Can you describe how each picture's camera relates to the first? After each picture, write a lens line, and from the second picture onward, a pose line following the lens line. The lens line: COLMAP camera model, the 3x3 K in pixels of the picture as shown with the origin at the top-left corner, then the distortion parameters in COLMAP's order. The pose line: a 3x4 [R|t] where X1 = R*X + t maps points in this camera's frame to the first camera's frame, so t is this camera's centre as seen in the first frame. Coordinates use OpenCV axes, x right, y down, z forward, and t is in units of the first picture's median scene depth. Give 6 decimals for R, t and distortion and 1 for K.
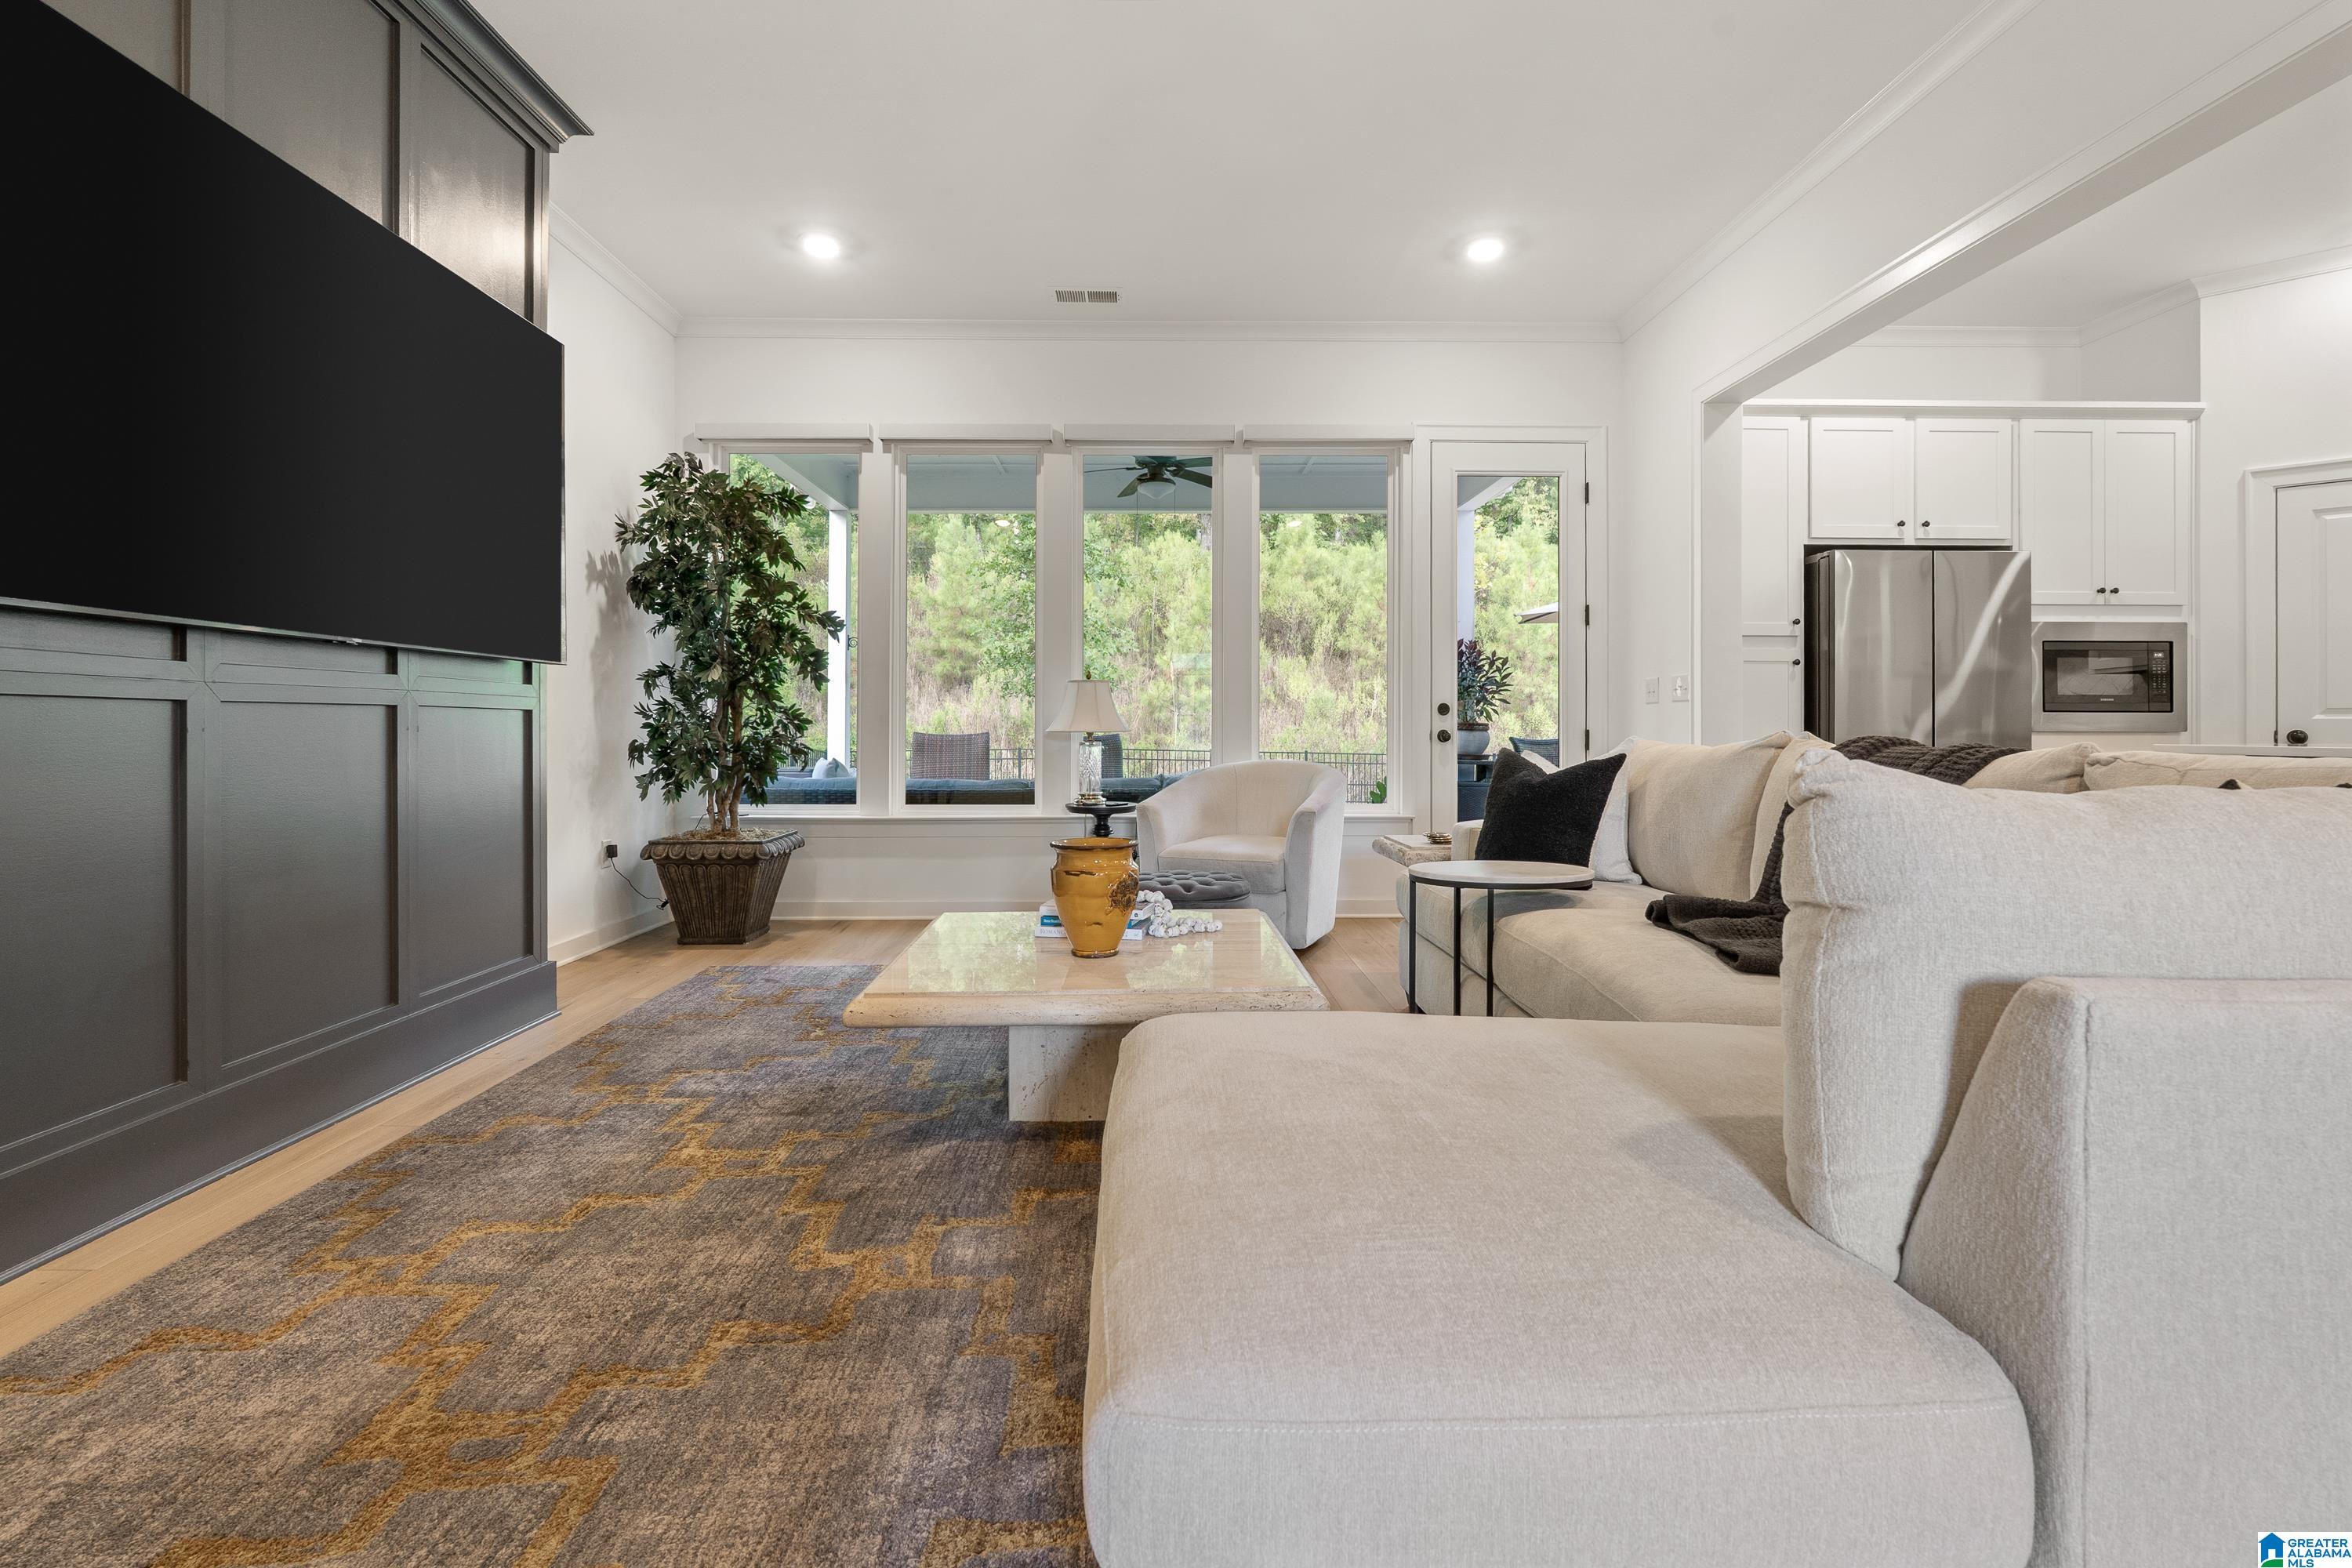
lens RADIAL K [[1047.3, 0, 1166.0], [0, 1047.3, 746.6], [0, 0, 1]] dist [-0.002532, -0.000302]
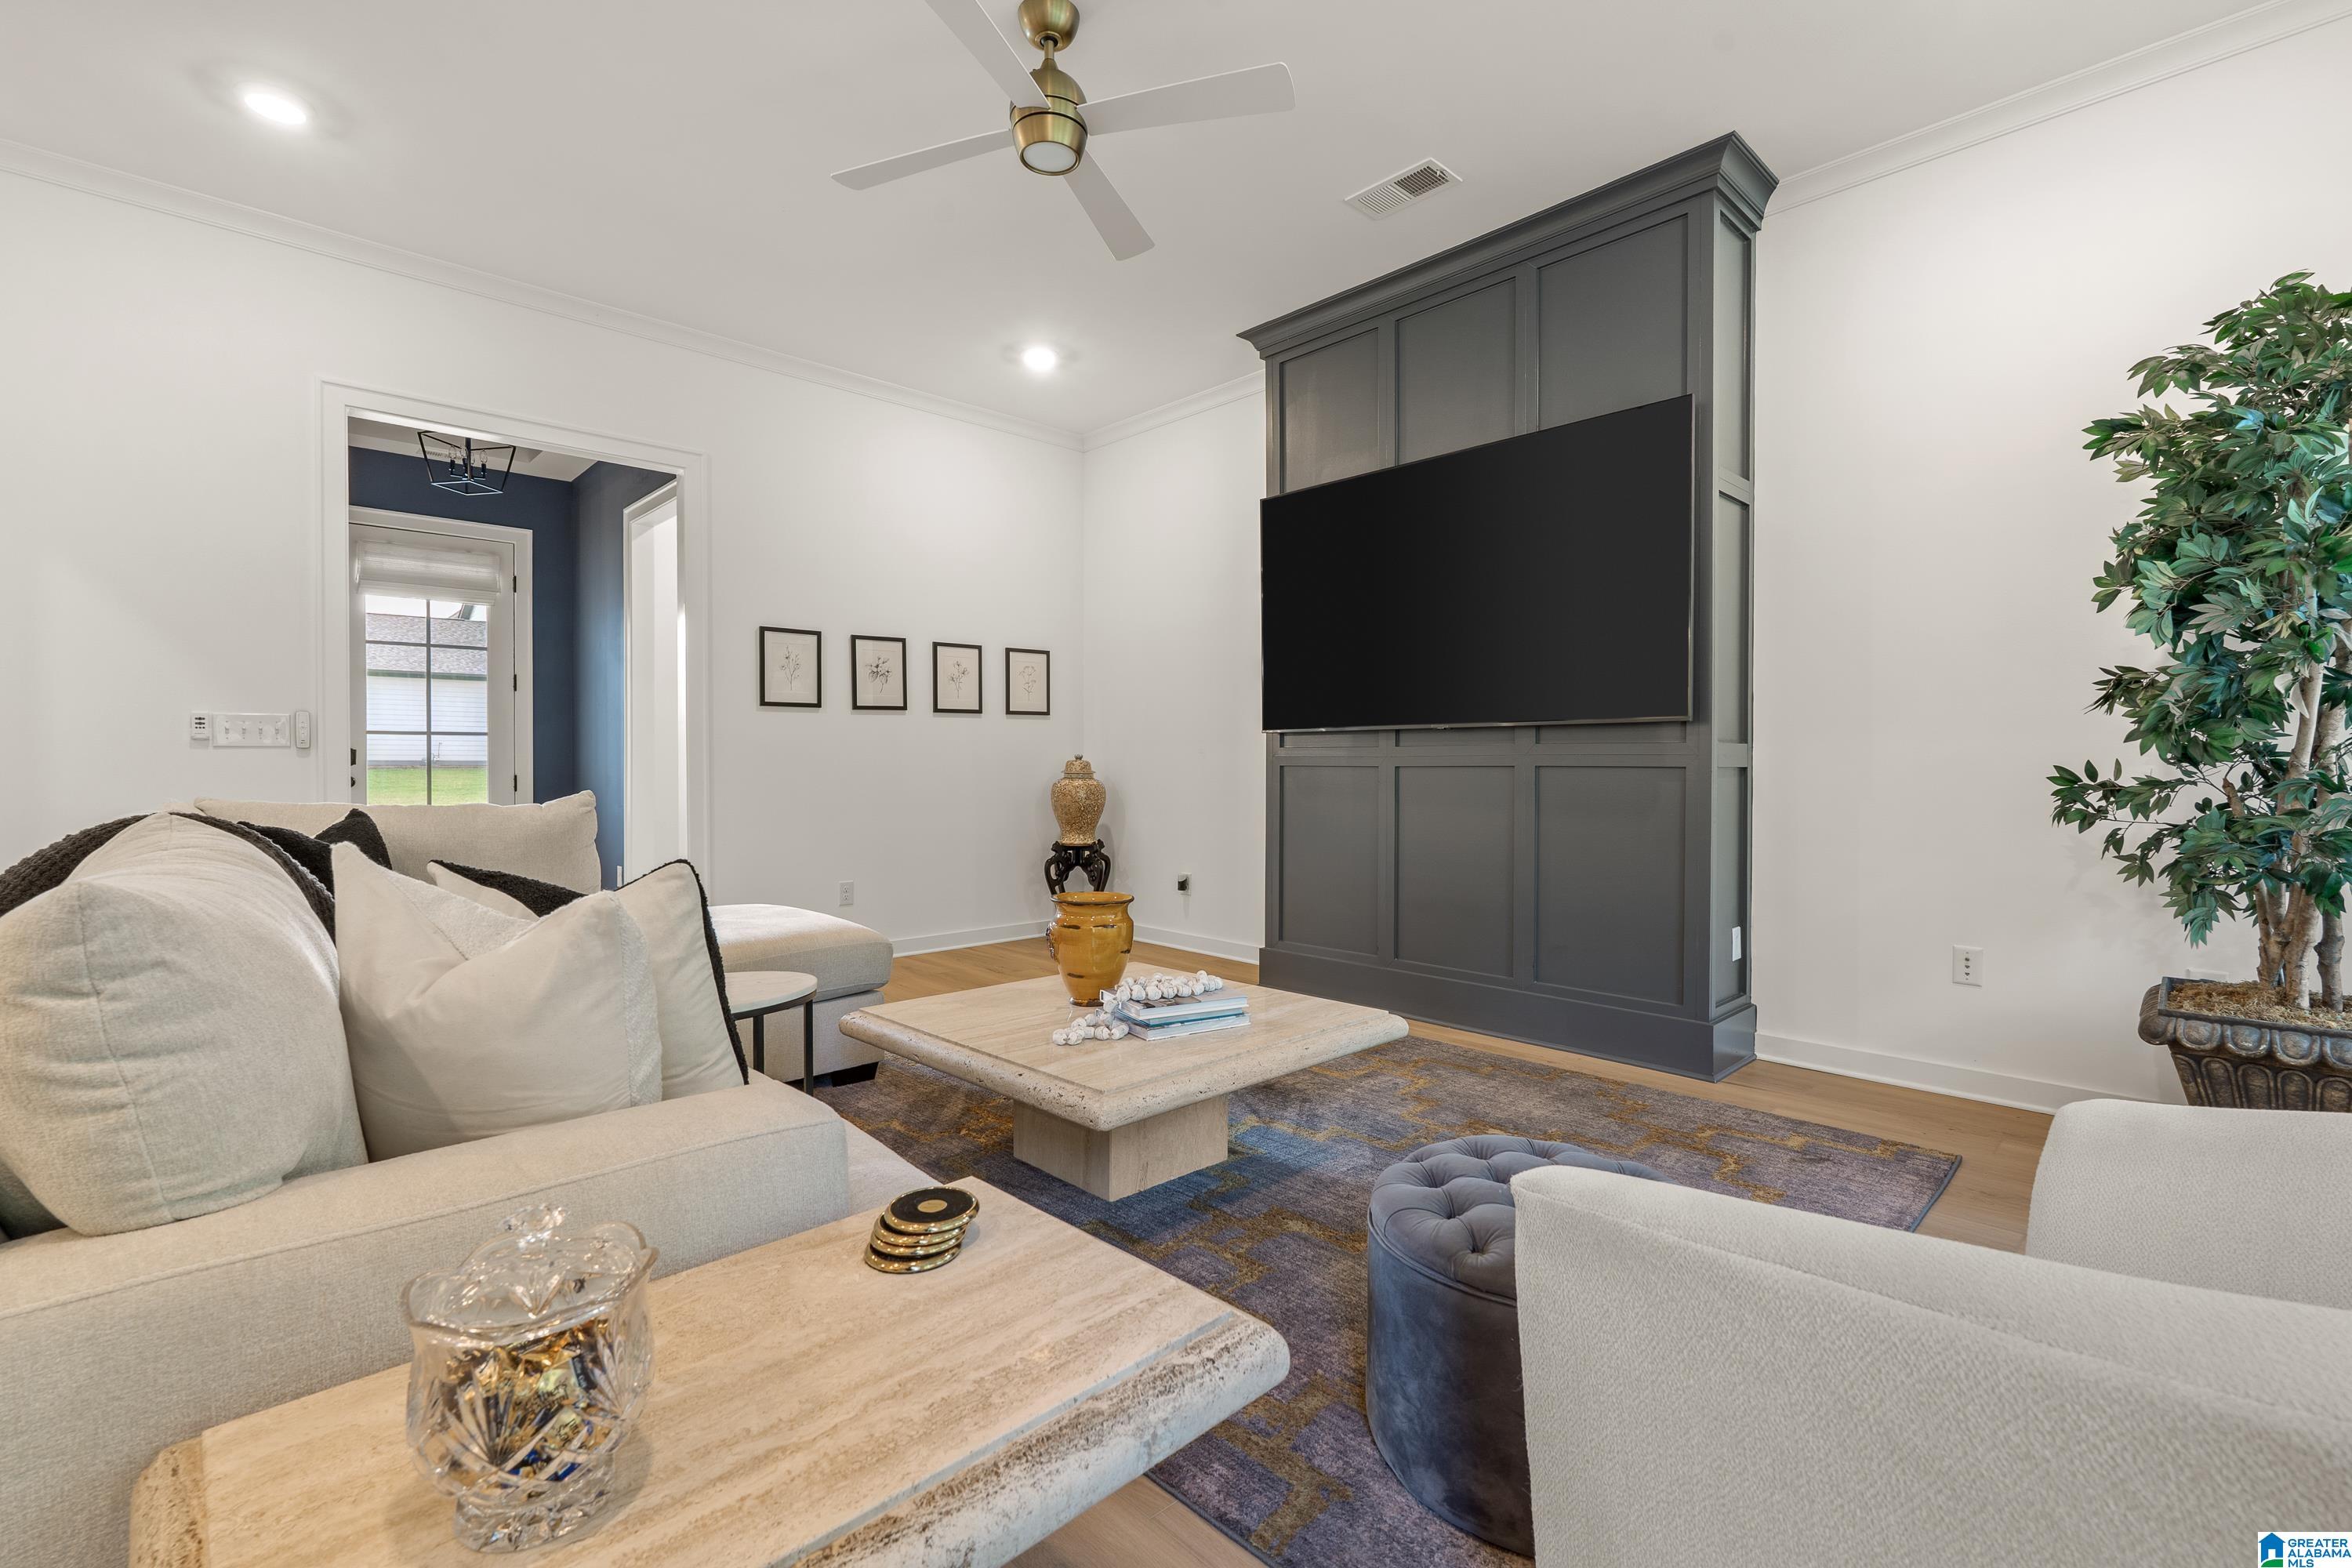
lens RADIAL K [[1042.7, 0, 1174.0], [0, 1042.7, 774.4], [0, 0, 1]] dist [-0.003286, -0.000368]
pose [[-0.738784, 0.006251, -0.673914, 0.329070], [-0.011020, 0.999711, 0.021354, -0.032418], [0.673852, 0.023202, -0.738502, 1.039090]]
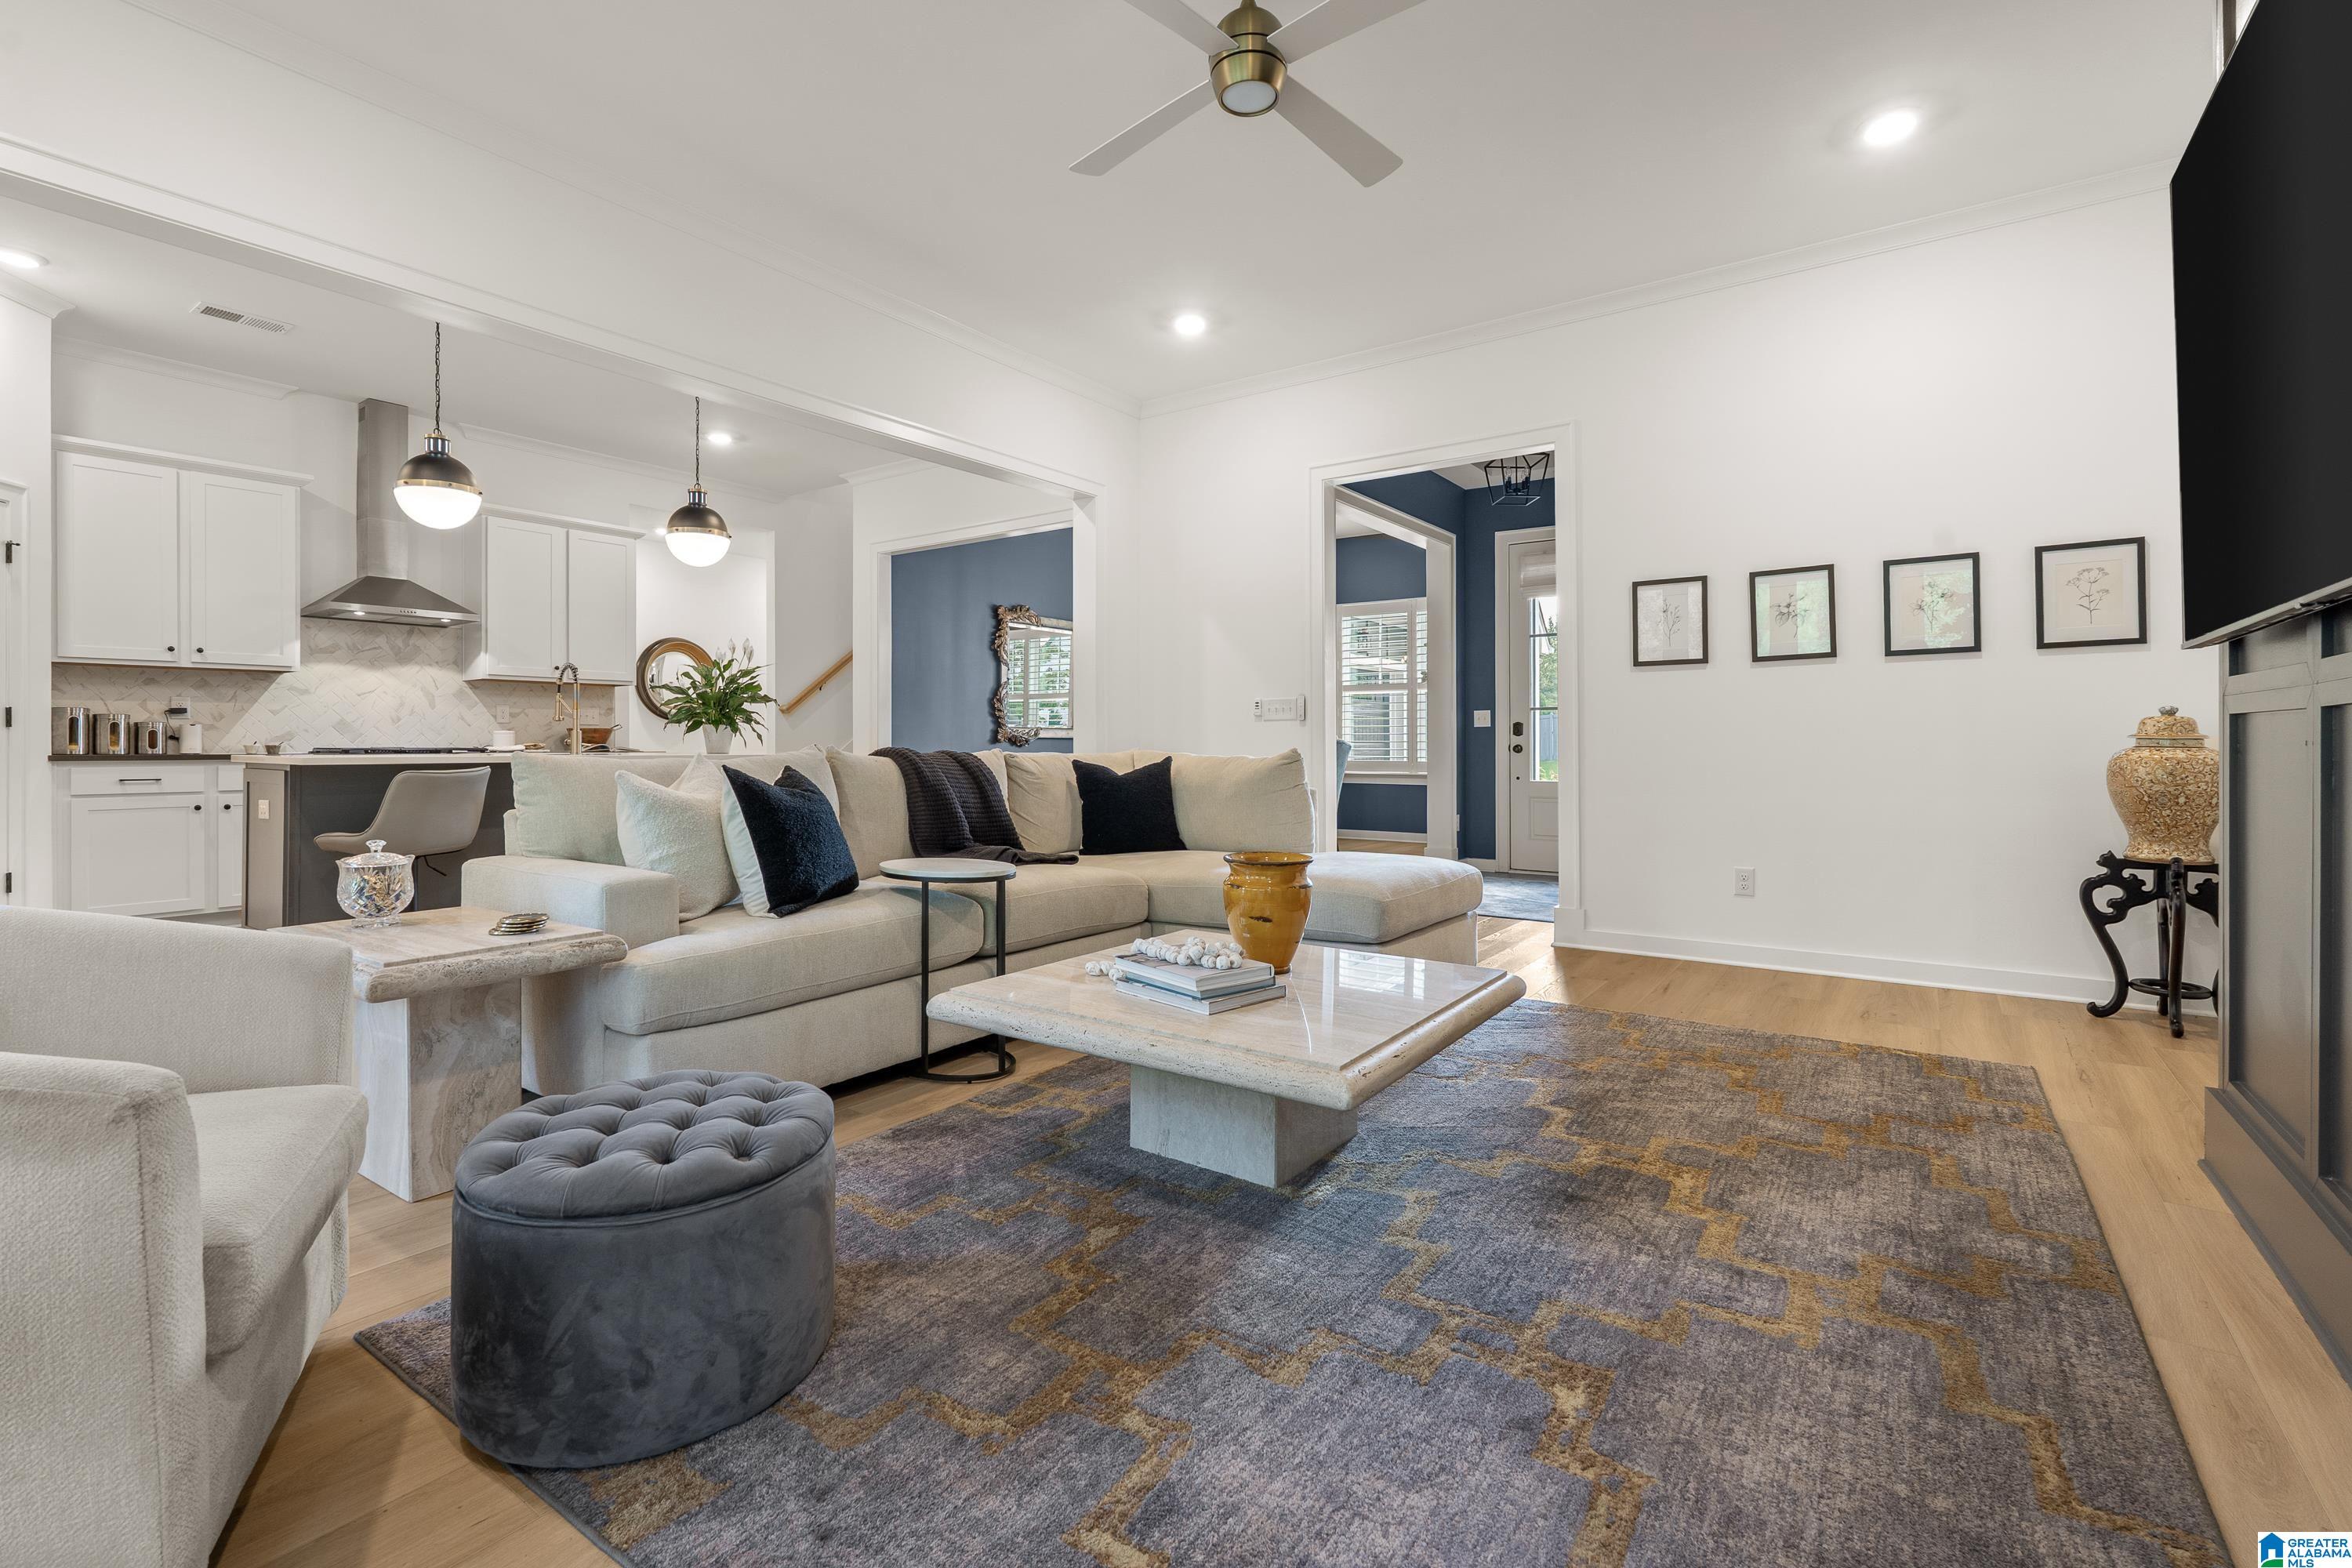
lens RADIAL K [[1047.3, 0, 1166.0], [0, 1047.3, 746.6], [0, 0, 1]] dist [-0.002532, -0.000302]
pose [[-0.801044, -0.003157, 0.598597, -0.331509], [0.008541, 0.999824, 0.016704, -0.018468], [-0.598544, 0.018493, -0.800876, 1.048714]]
